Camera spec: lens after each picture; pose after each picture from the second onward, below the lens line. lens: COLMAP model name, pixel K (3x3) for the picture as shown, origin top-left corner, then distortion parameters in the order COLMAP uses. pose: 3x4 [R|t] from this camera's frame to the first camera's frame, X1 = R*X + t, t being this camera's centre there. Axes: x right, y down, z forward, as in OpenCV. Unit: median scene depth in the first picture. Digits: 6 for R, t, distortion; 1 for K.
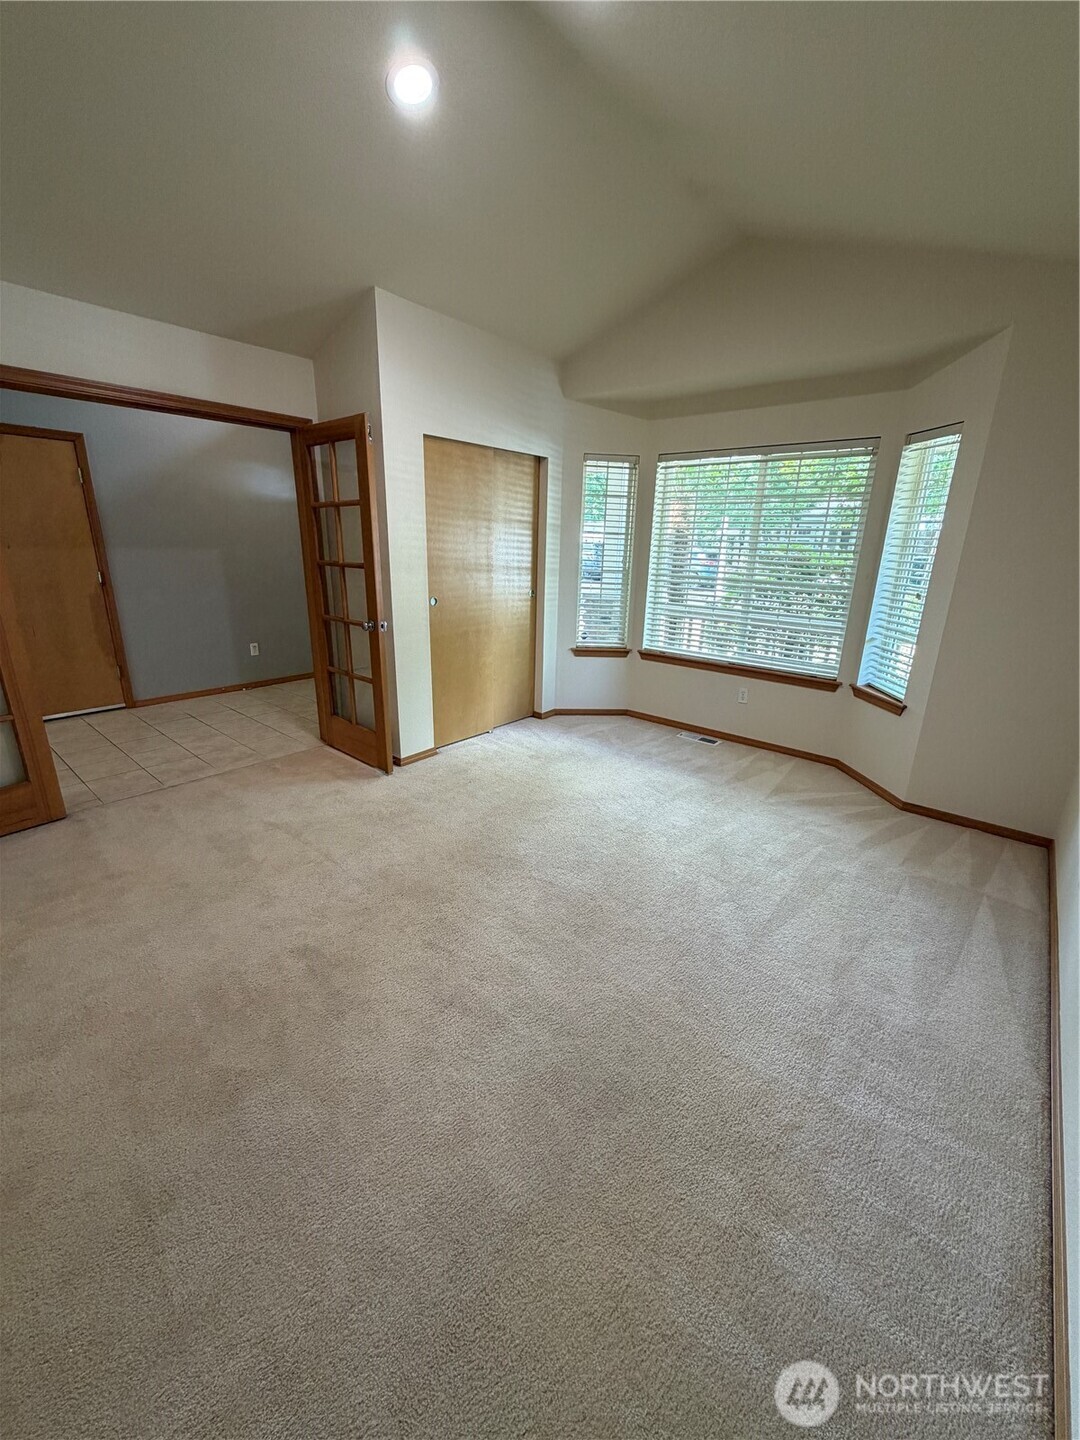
lens RADIAL K [[572.9, 0, 542.8], [0, 572.9, 718.0], [0, 0, 1]] dist [-0.001632, -0.000011]
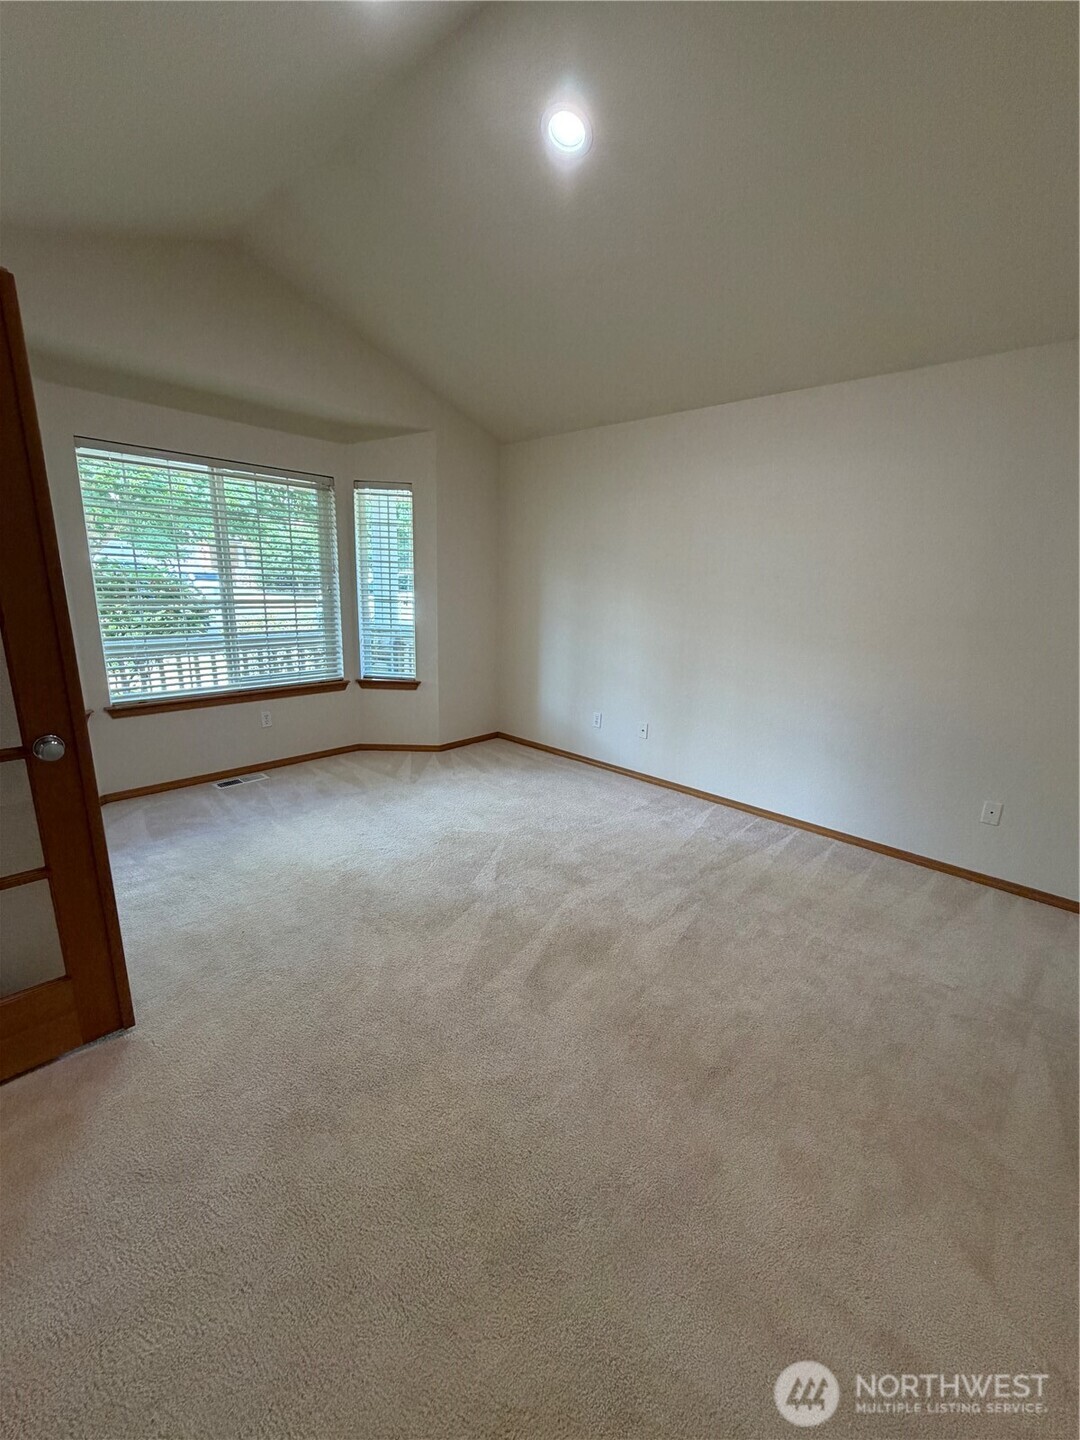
lens RADIAL K [[579.6, 0, 542.8], [0, 579.6, 723.4], [0, 0, 1]] dist [-0.001063, -0.000128]
pose [[0.041090, -0.270923, 0.961724, -0.689669], [0.262904, 0.931550, 0.251191, -0.188408], [-0.963947, 0.242520, 0.109504, 0.543289]]
